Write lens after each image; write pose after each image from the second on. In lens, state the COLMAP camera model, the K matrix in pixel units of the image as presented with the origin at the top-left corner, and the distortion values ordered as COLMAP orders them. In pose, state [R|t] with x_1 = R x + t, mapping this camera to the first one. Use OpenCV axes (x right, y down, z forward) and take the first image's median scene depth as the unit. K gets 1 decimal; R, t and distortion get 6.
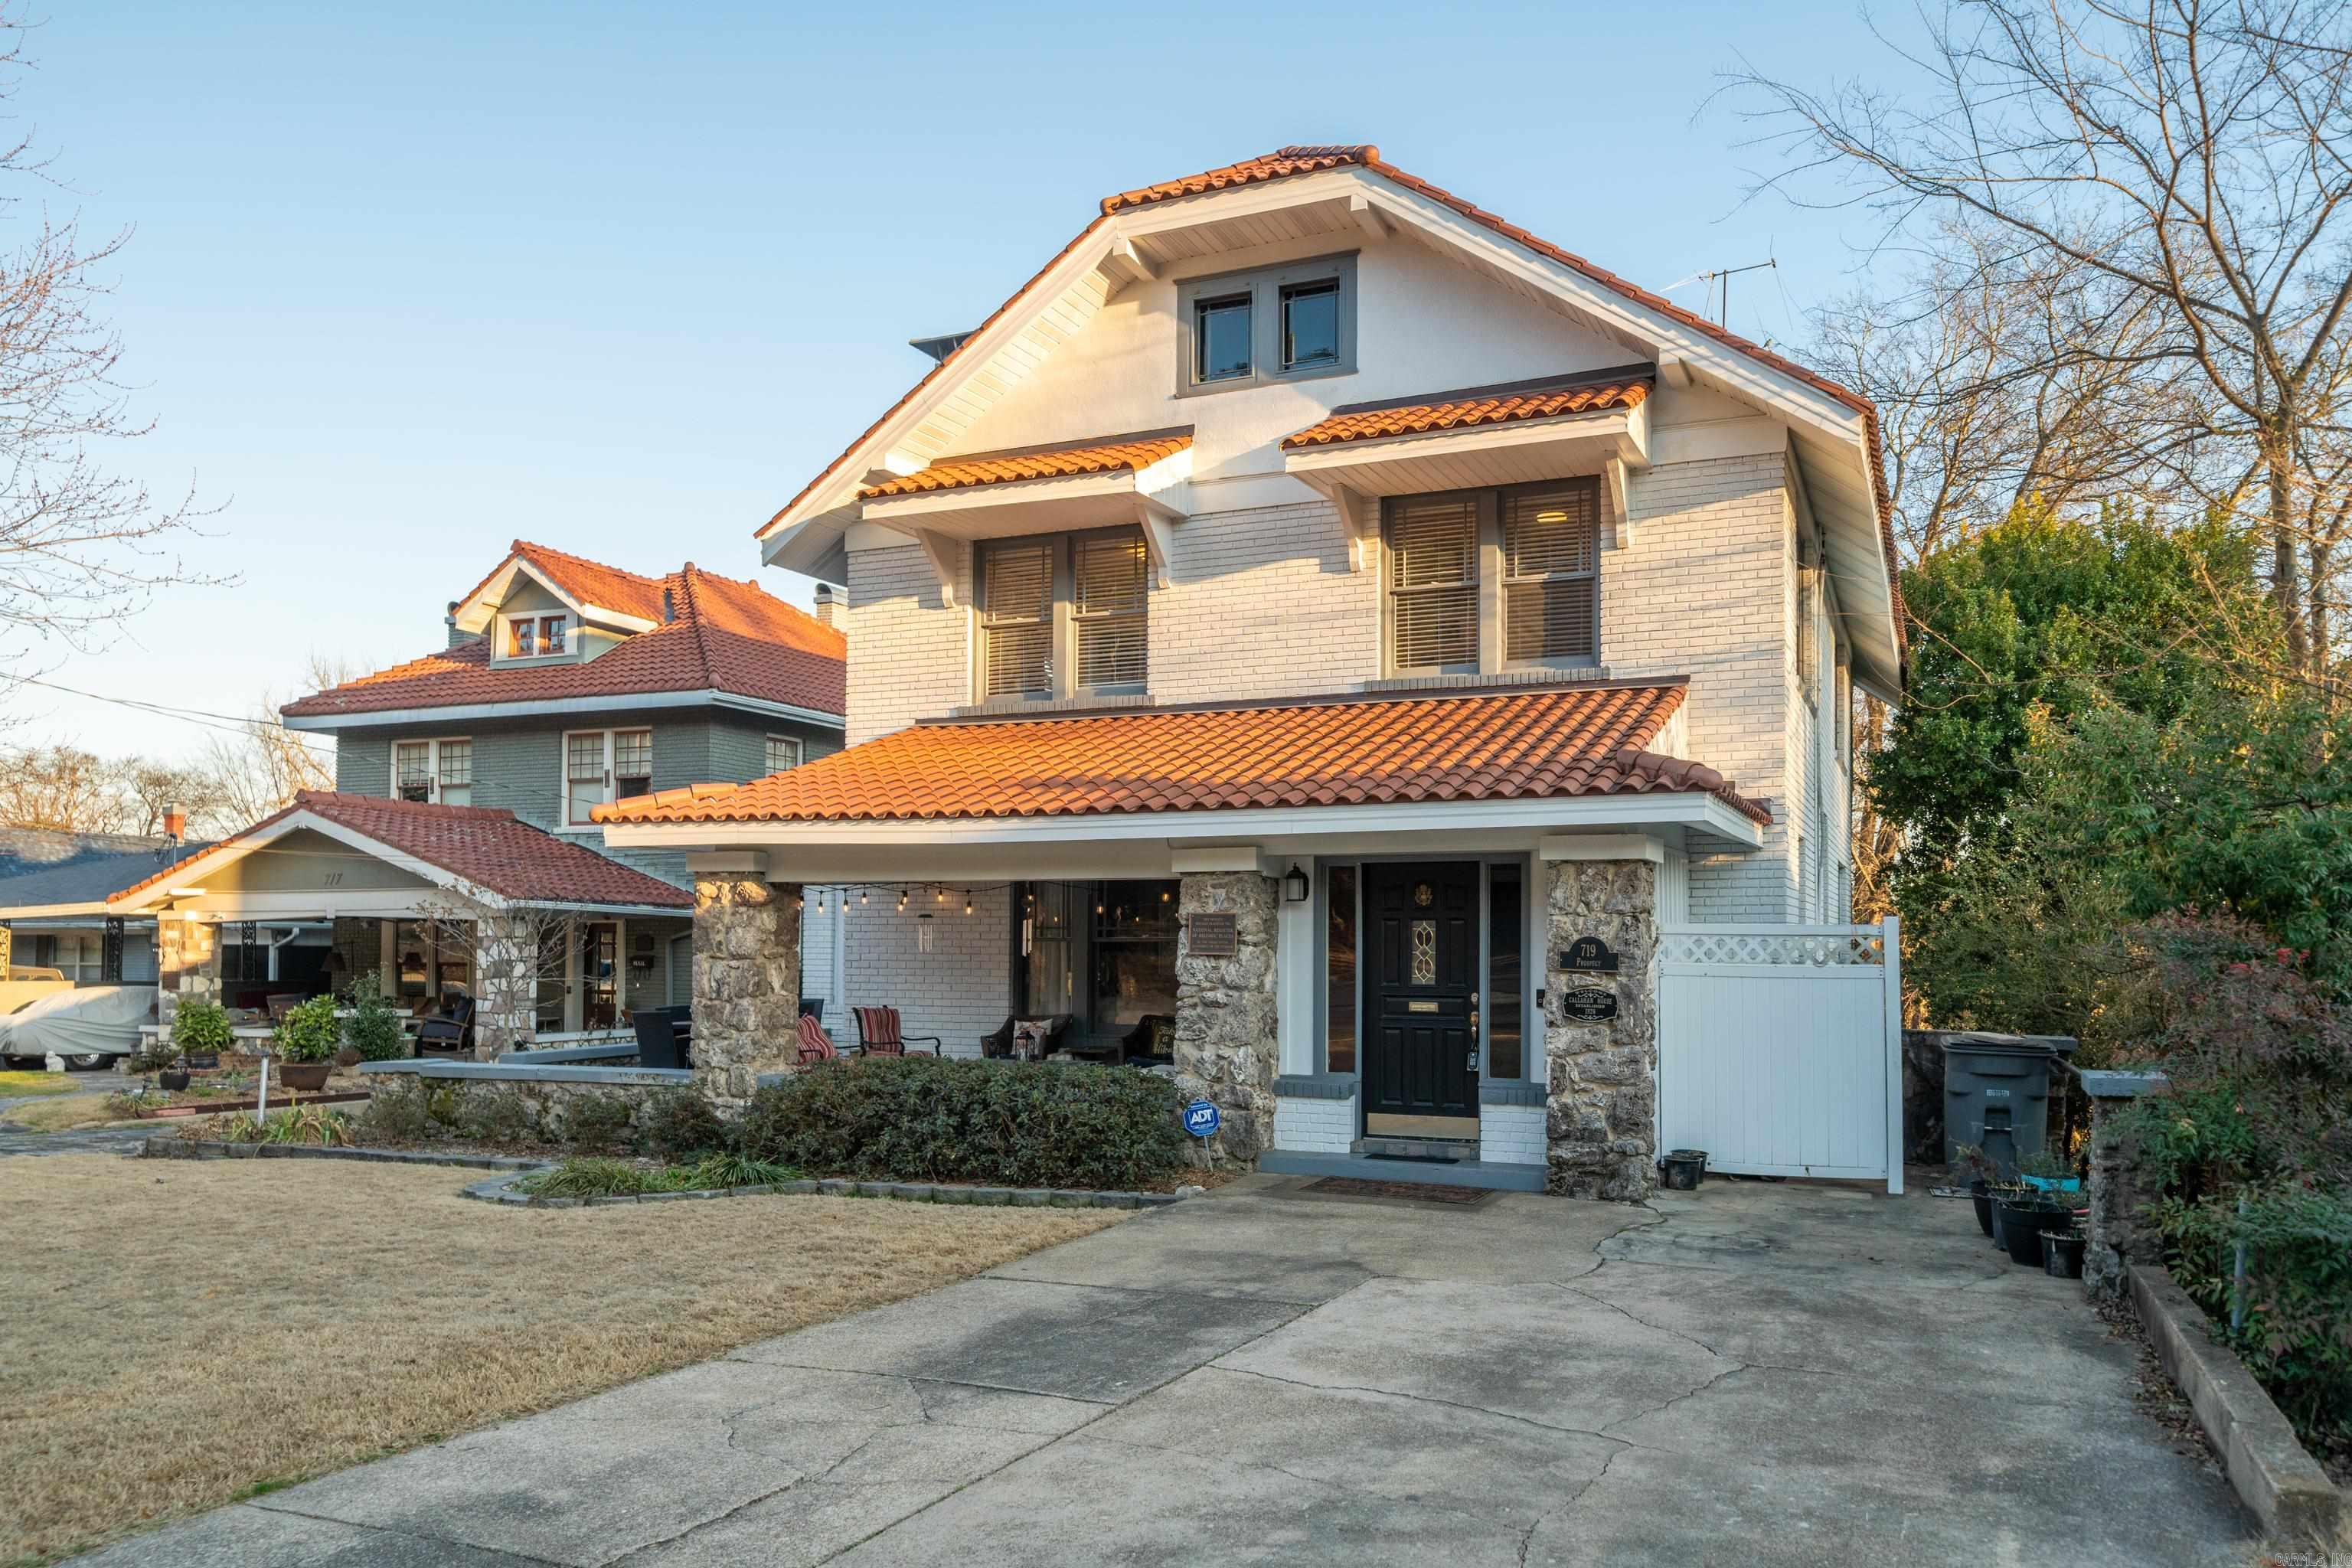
lens RADIAL K [[1681.4, 0, 1178.1], [0, 1681.4, 797.7], [0, 0, 1]] dist [-0.003886, -0.000266]
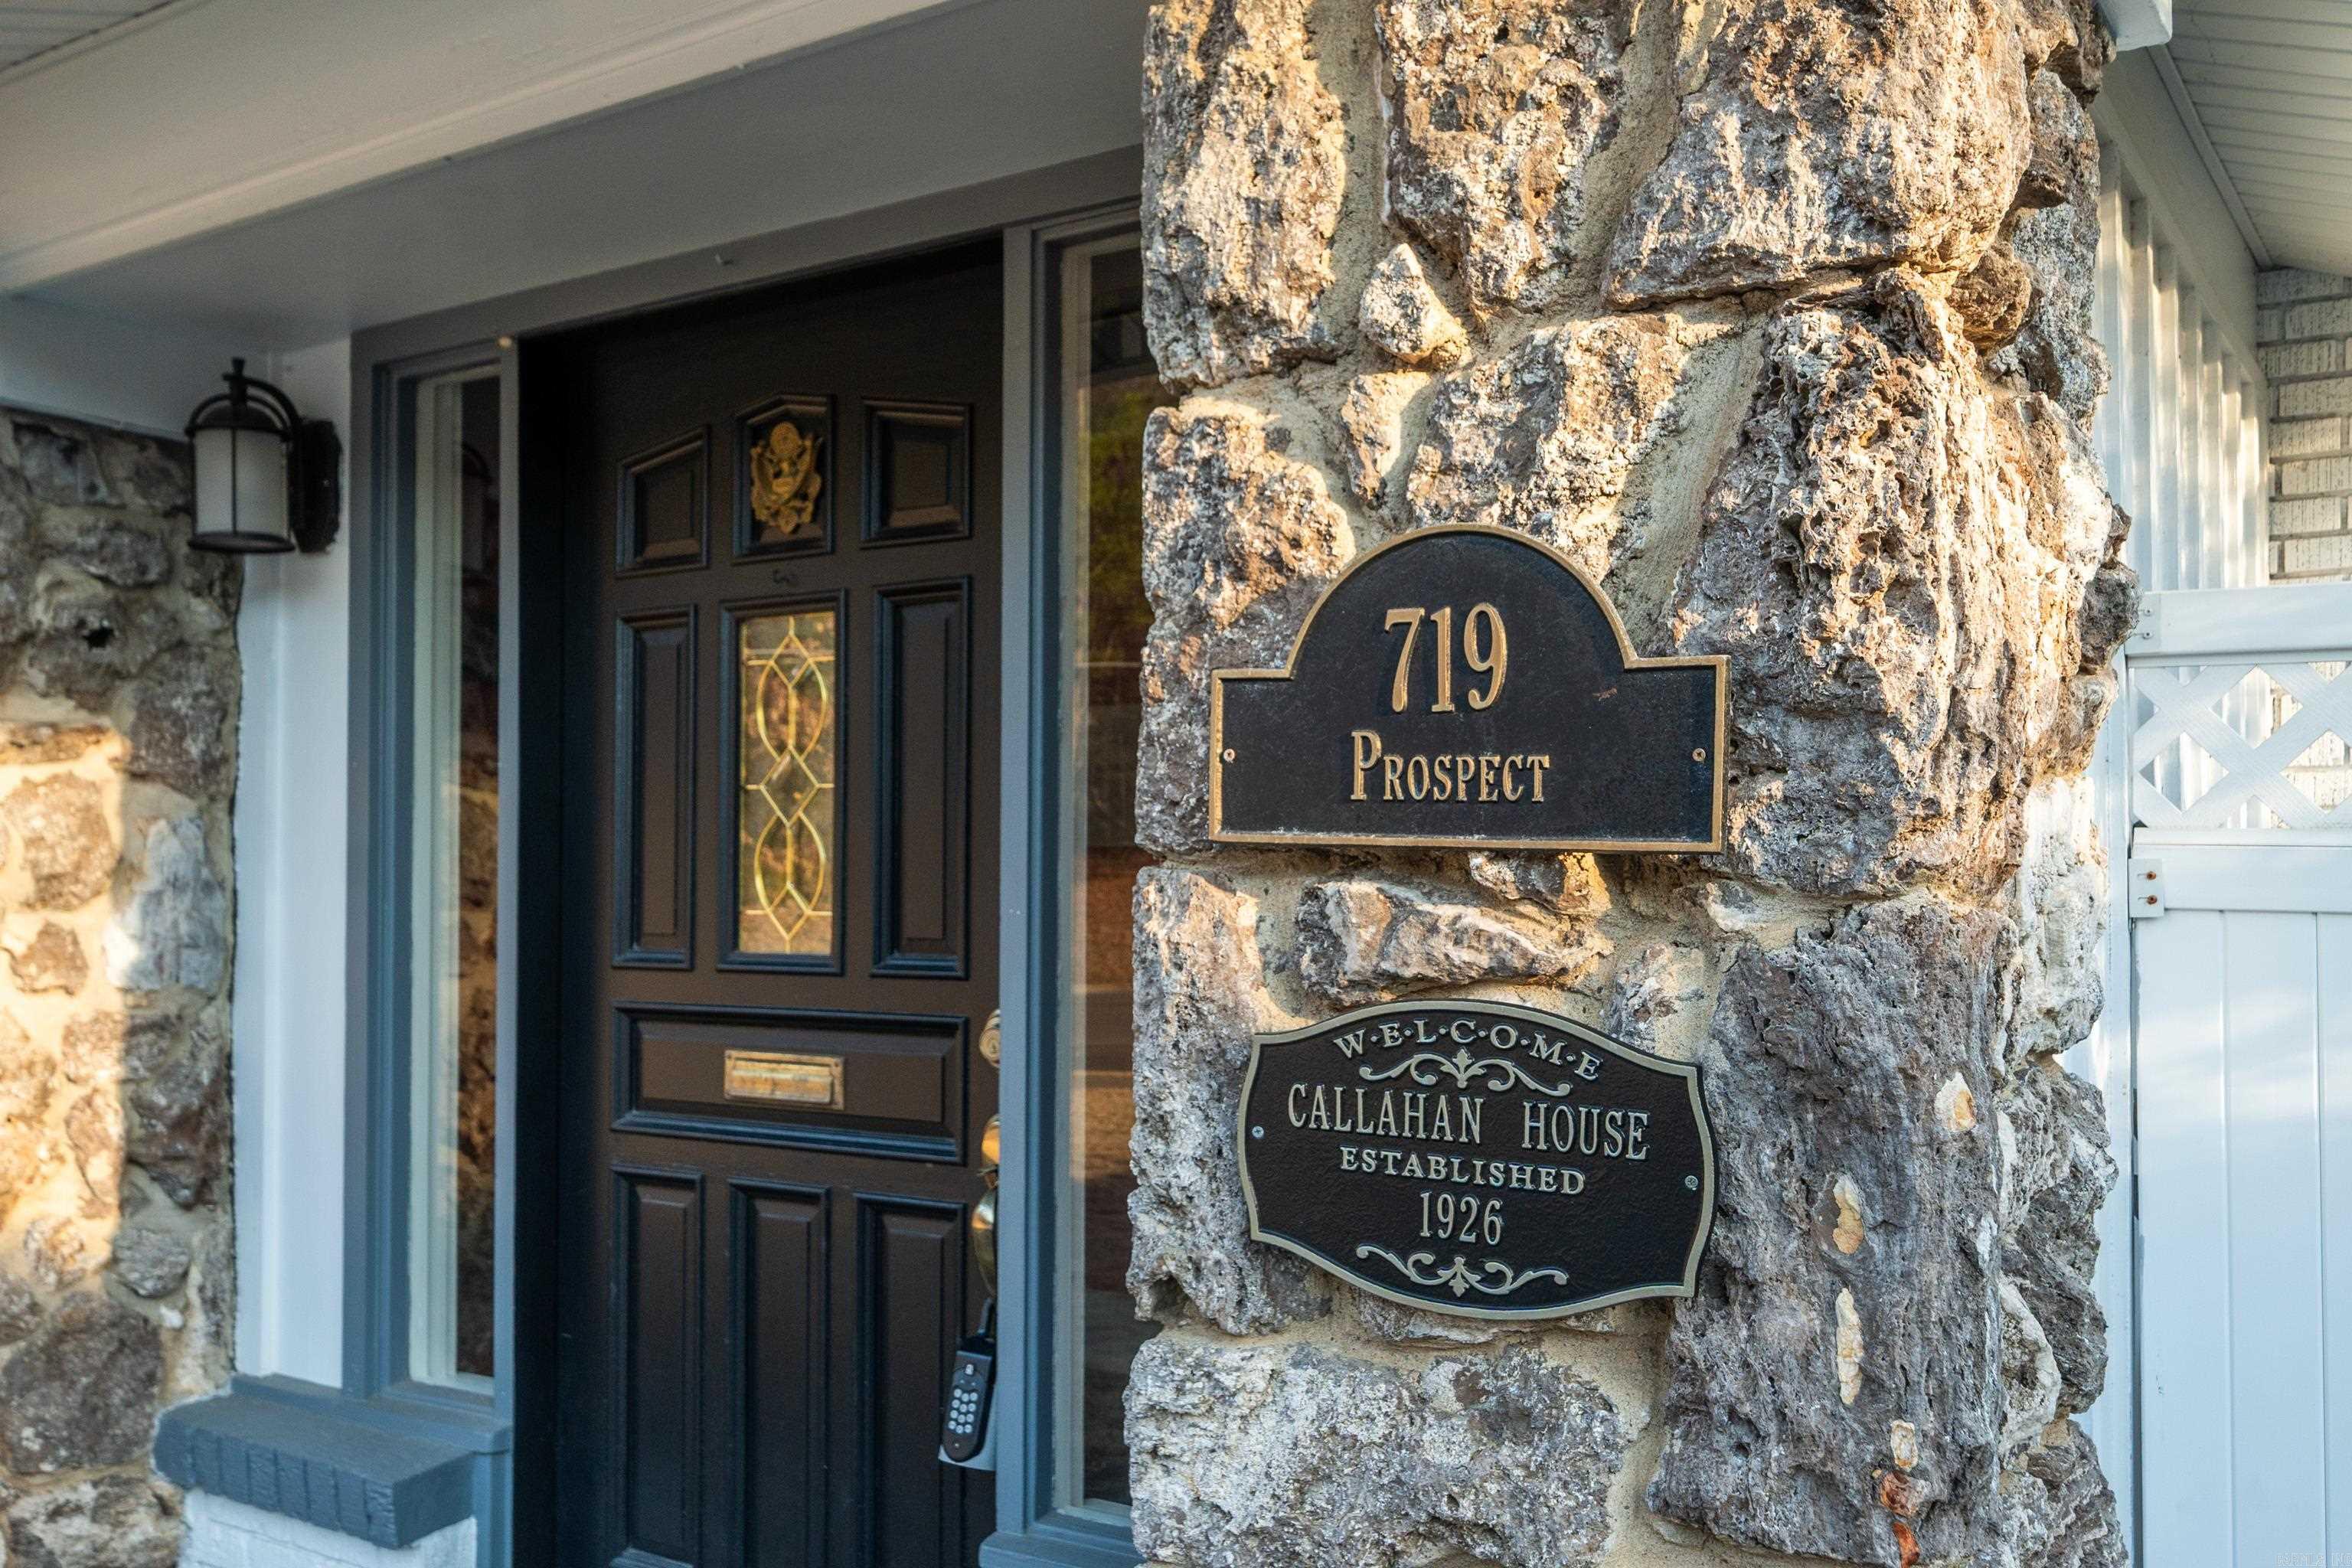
lens RADIAL K [[2006.2, 0, 1175.5], [0, 2006.2, 778.6], [0, 0, 1]] dist [-0.002614, -0.000215]
pose [[0.986229, -0.009108, -0.165134, 0.247366], [0.013315, 0.999614, 0.024387, 0.094789], [0.164848, -0.026250, 0.985970, 0.865429]]
